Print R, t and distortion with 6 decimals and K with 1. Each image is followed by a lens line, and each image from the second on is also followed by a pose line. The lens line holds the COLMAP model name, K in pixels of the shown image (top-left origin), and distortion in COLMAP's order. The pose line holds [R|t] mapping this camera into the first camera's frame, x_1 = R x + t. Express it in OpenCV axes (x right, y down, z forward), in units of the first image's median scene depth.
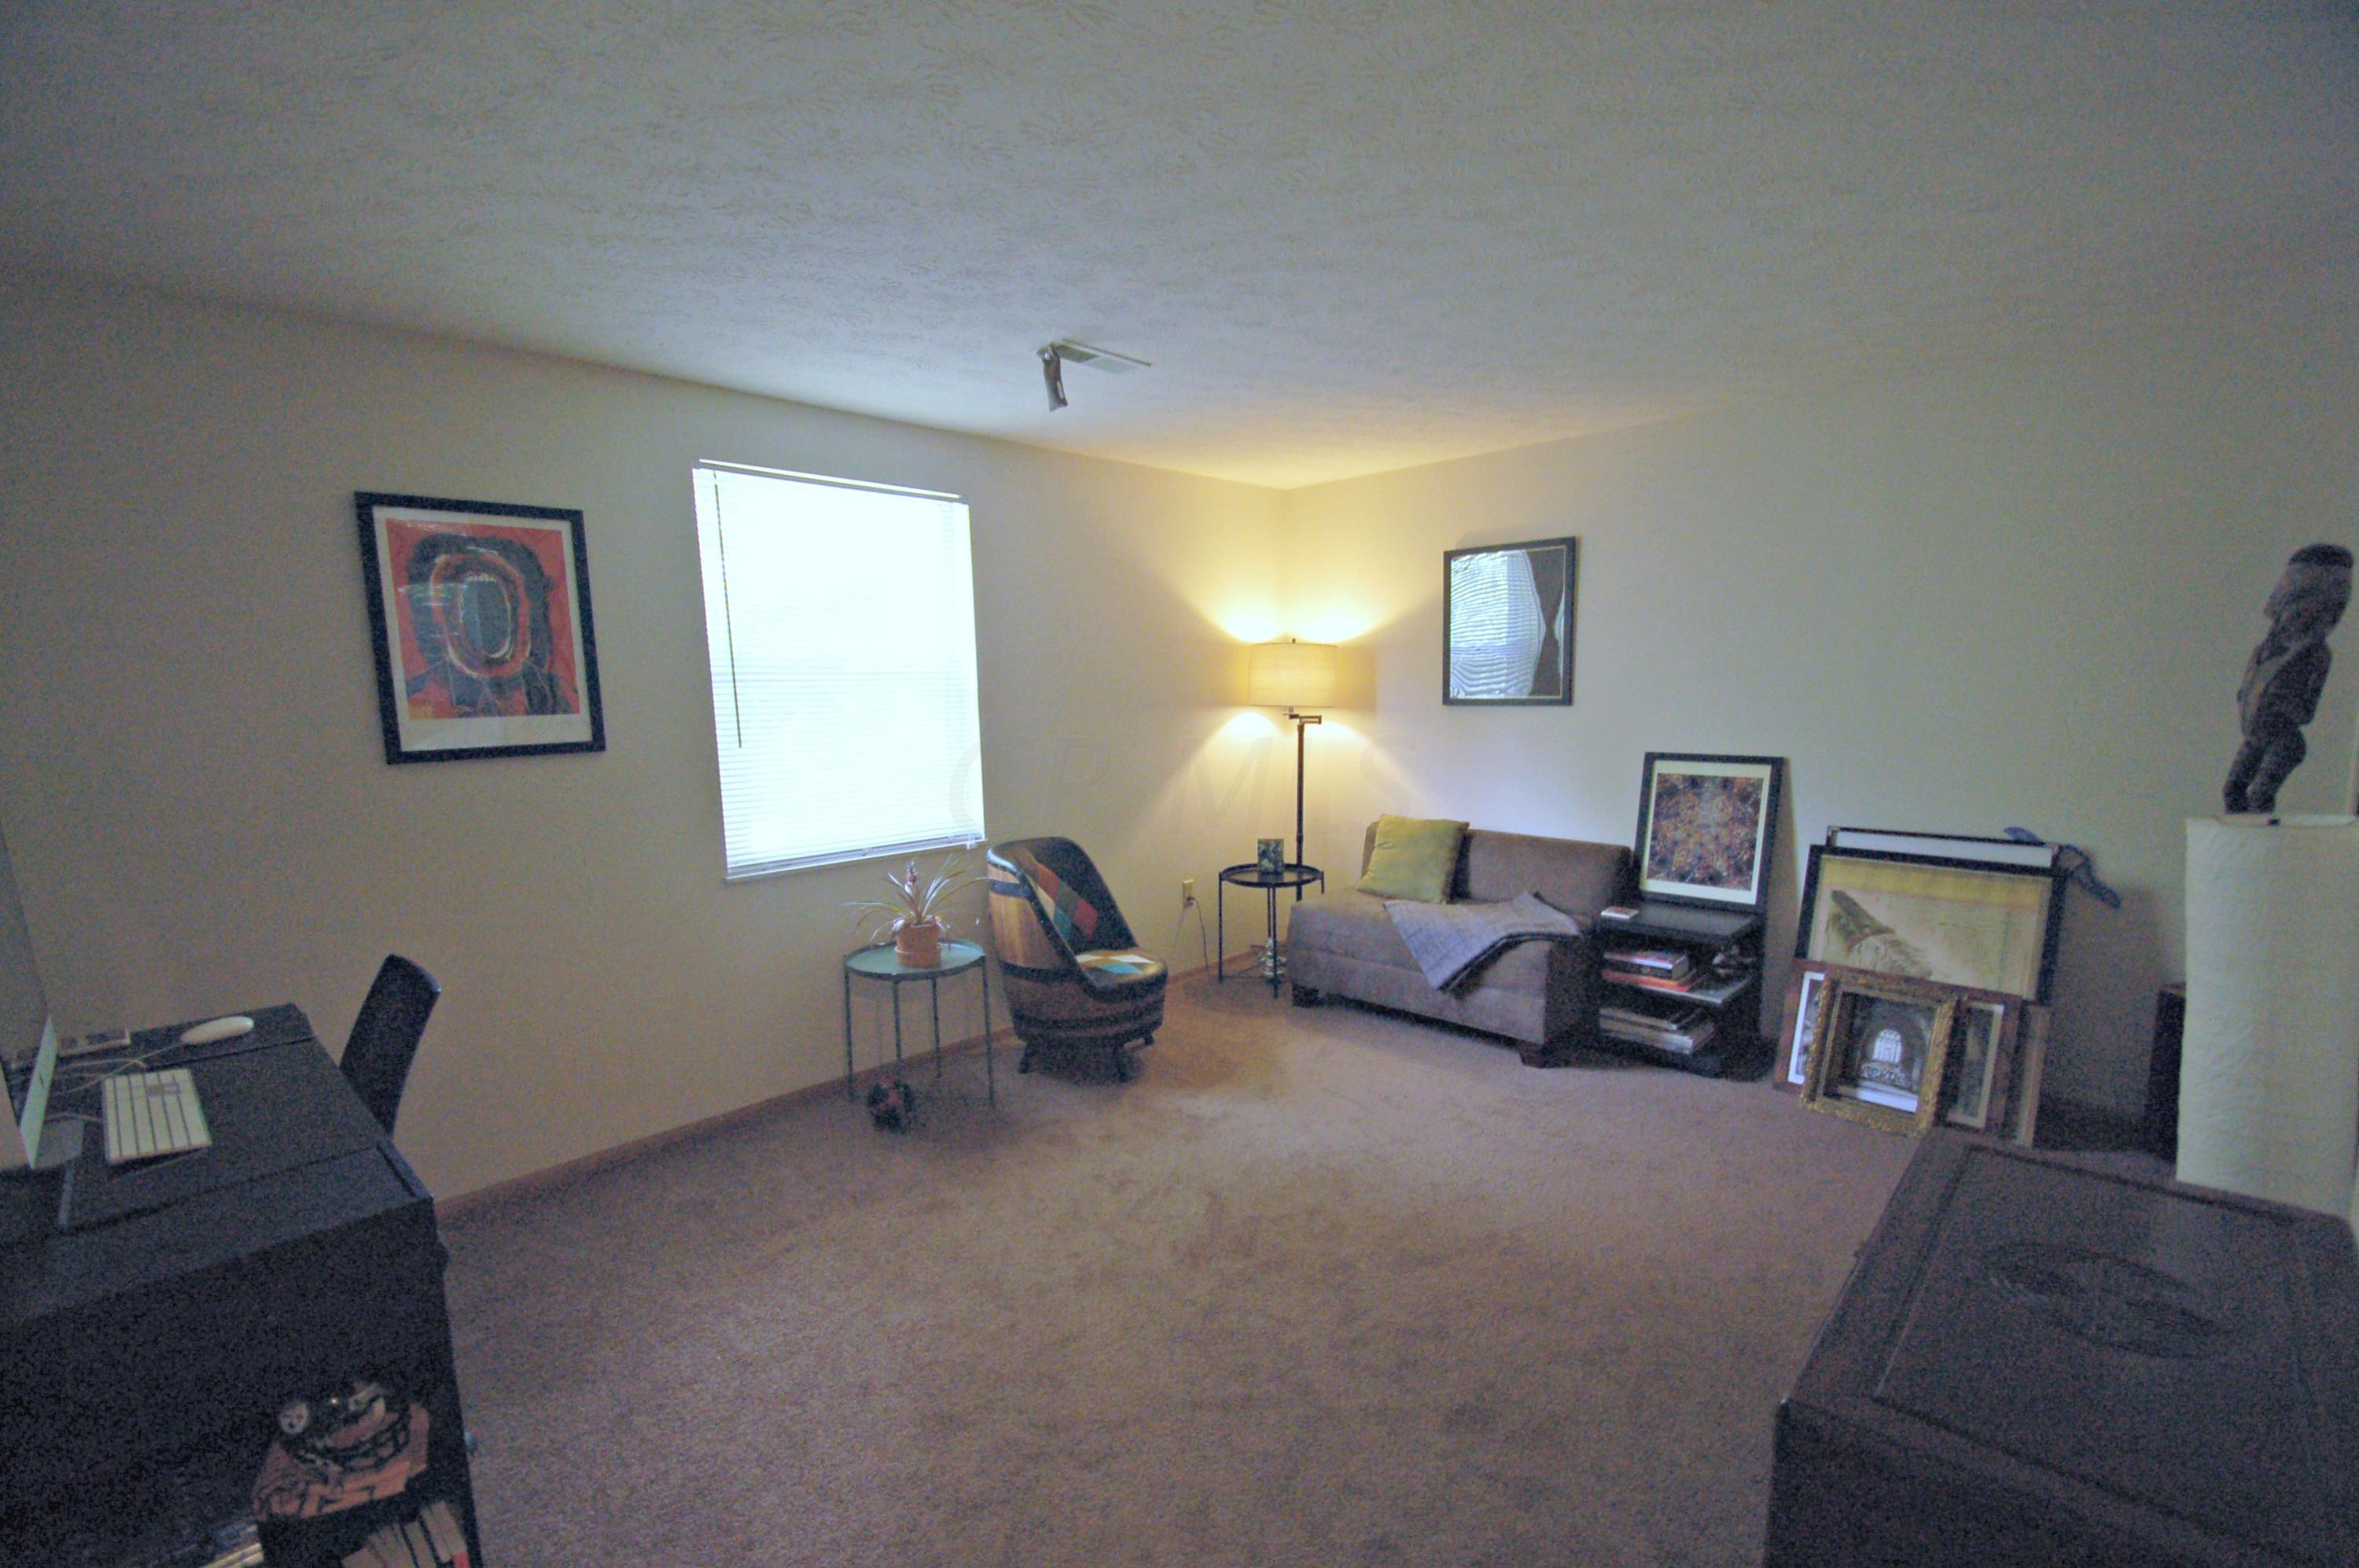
lens RADIAL K [[1055.4, 0, 1138.0], [0, 1055.4, 830.9], [0, 0, 1]] dist [0.000623, -0.000164]
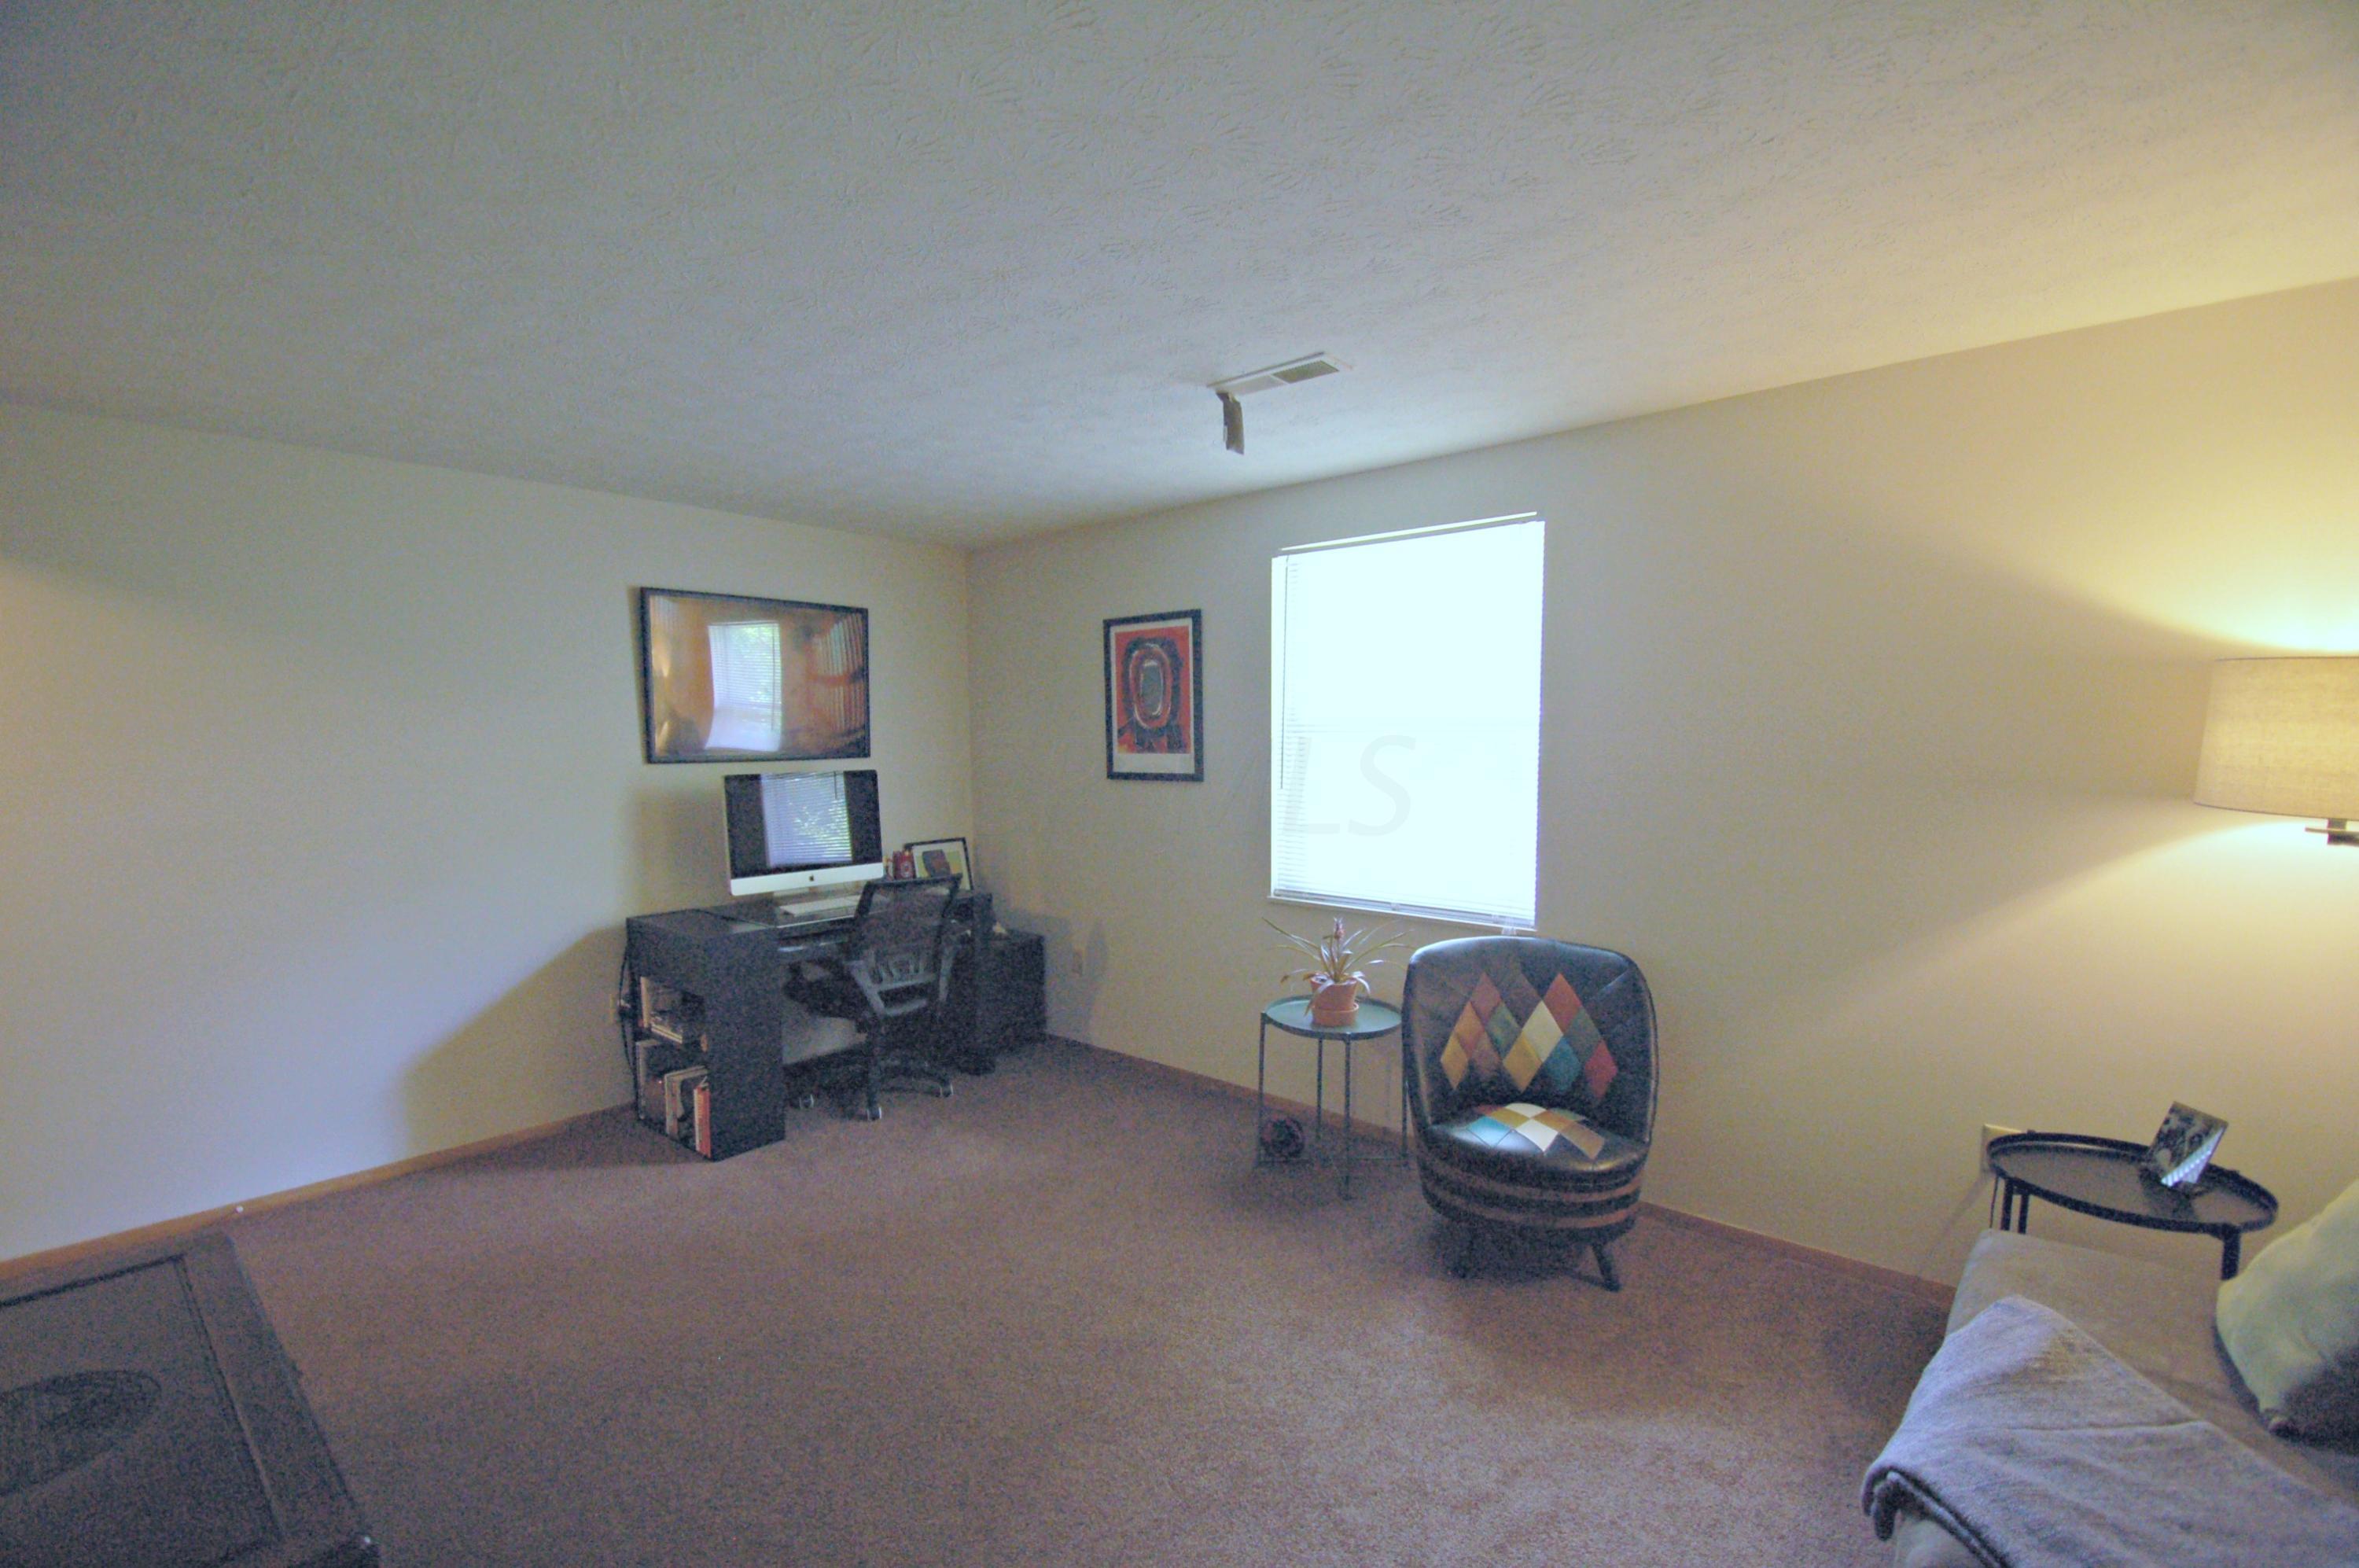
lens RADIAL K [[1055.4, 0, 1138.0], [0, 1055.4, 830.9], [0, 0, 1]] dist [0.000623, -0.000164]
pose [[0.029324, 0.109505, -0.993554, 0.888952], [-0.140535, 0.984560, 0.104366, -0.149648], [0.989641, 0.136569, 0.044261, 0.903838]]
